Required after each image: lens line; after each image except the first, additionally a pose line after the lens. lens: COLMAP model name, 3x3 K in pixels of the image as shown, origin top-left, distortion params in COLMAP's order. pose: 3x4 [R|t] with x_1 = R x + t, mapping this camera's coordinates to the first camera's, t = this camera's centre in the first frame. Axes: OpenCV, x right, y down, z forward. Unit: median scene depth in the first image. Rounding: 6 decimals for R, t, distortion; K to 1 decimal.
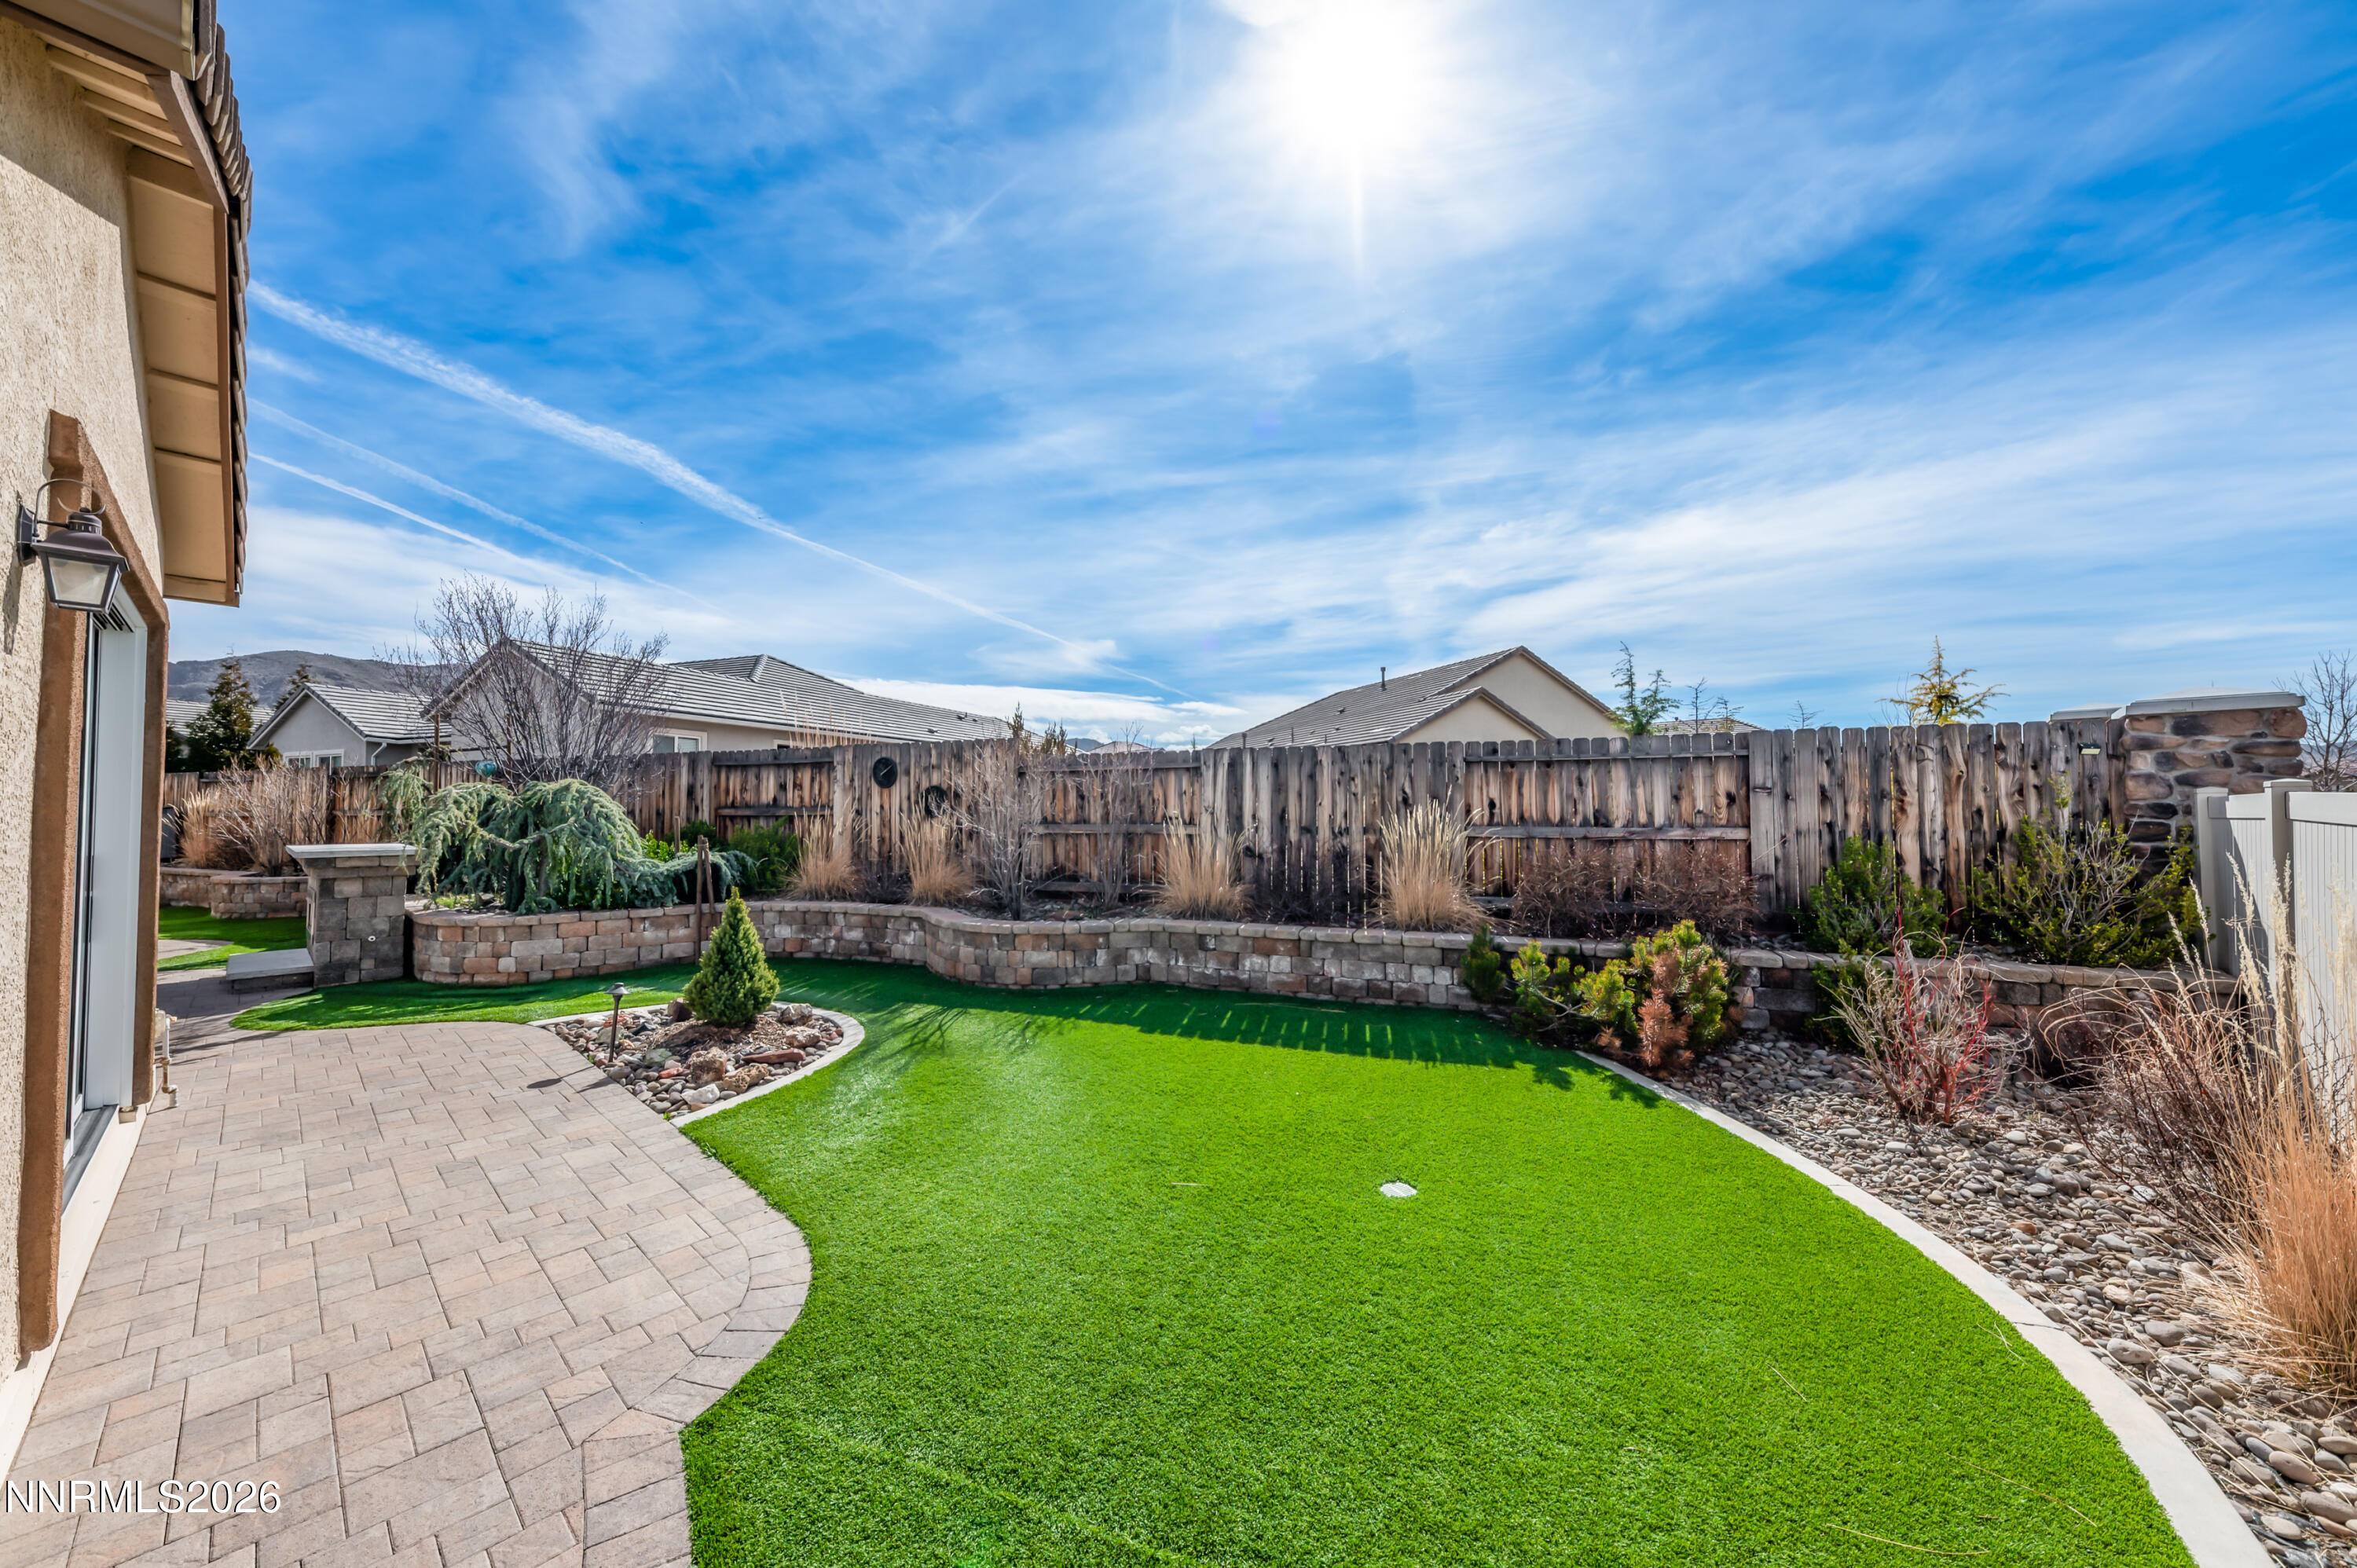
lens RADIAL K [[806.2, 0, 1166.1], [0, 806.2, 824.3], [0, 0, 1]] dist [-0.002976, -0.000014]
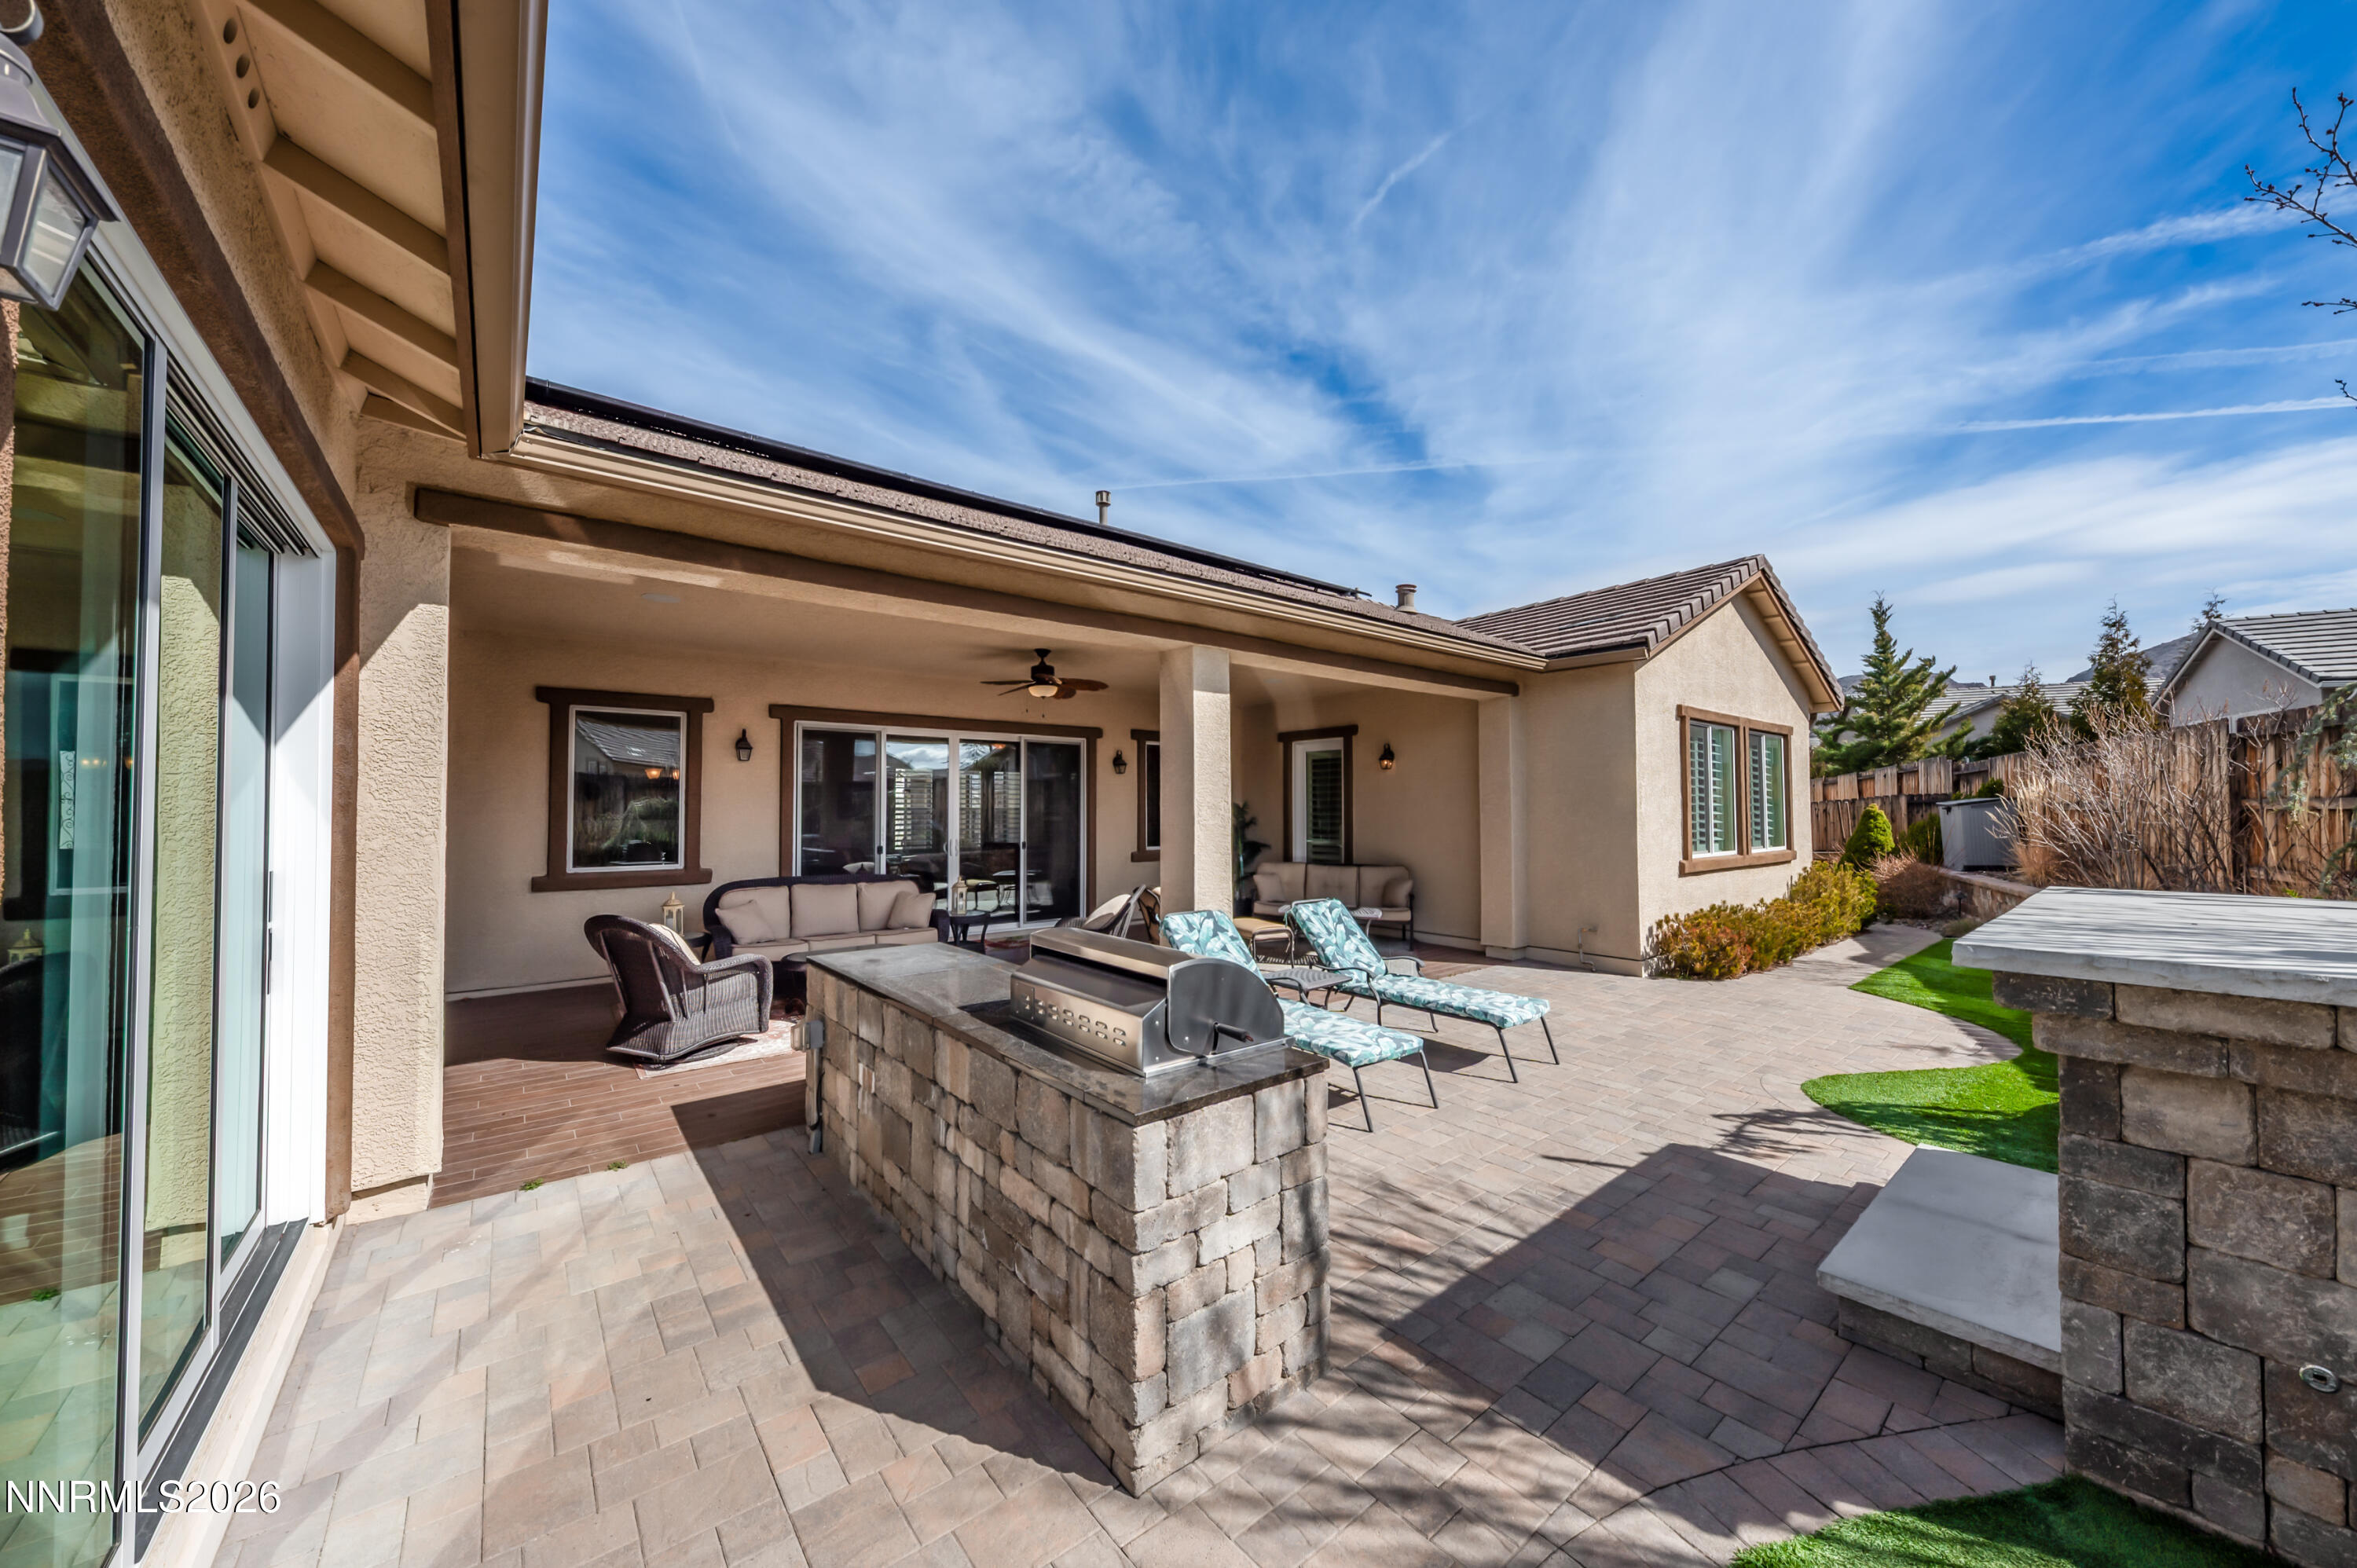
lens RADIAL K [[821.6, 0, 1177.5], [0, 821.6, 797.2], [0, 0, 1]] dist [0.003437, -0.001787]
pose [[-0.161734, -0.012326, -0.986757, -0.787364], [-0.010645, 0.999886, -0.010745, -0.009116], [0.986777, 0.008766, -0.161847, 0.807184]]
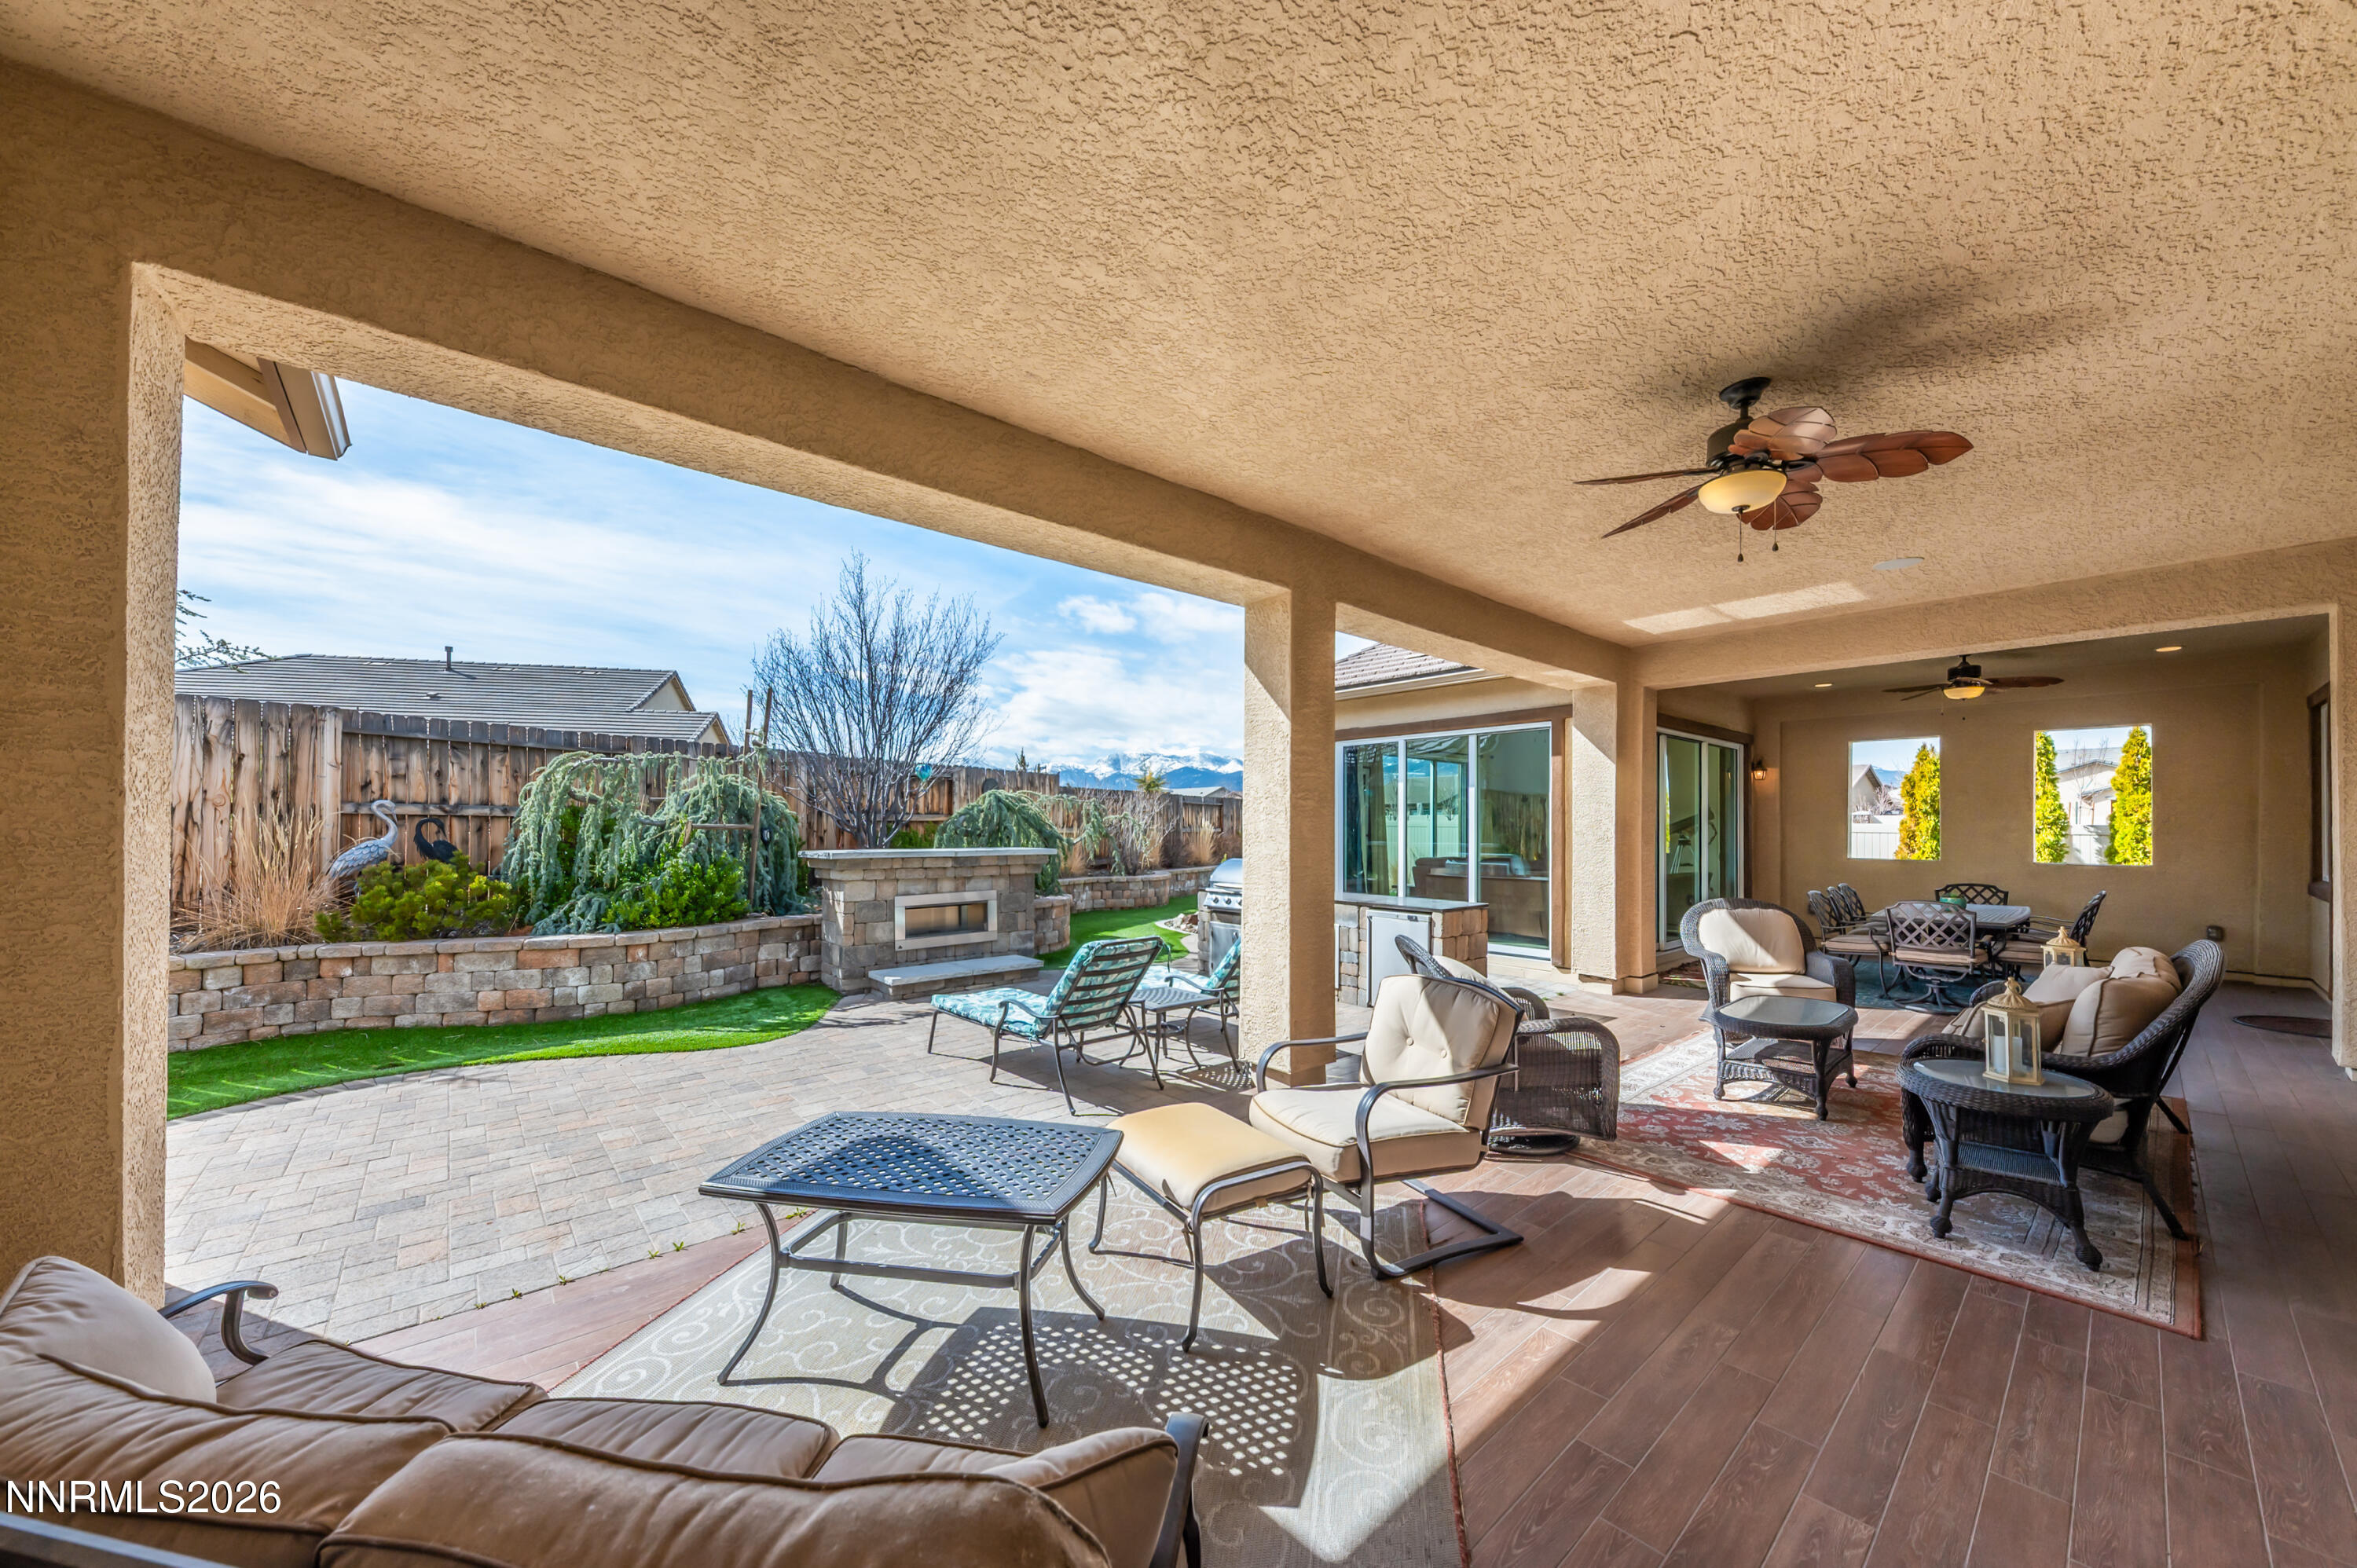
lens RADIAL K [[821.6, 0, 1160.8], [0, 821.6, 818.9], [0, 0, 1]] dist [0.003437, -0.001787]
pose [[0.147186, 0.012048, 0.989035, -2.297913], [0.012989, 0.999816, -0.014113, 0.011431], [-0.989024, 0.014924, 0.147002, 0.694317]]
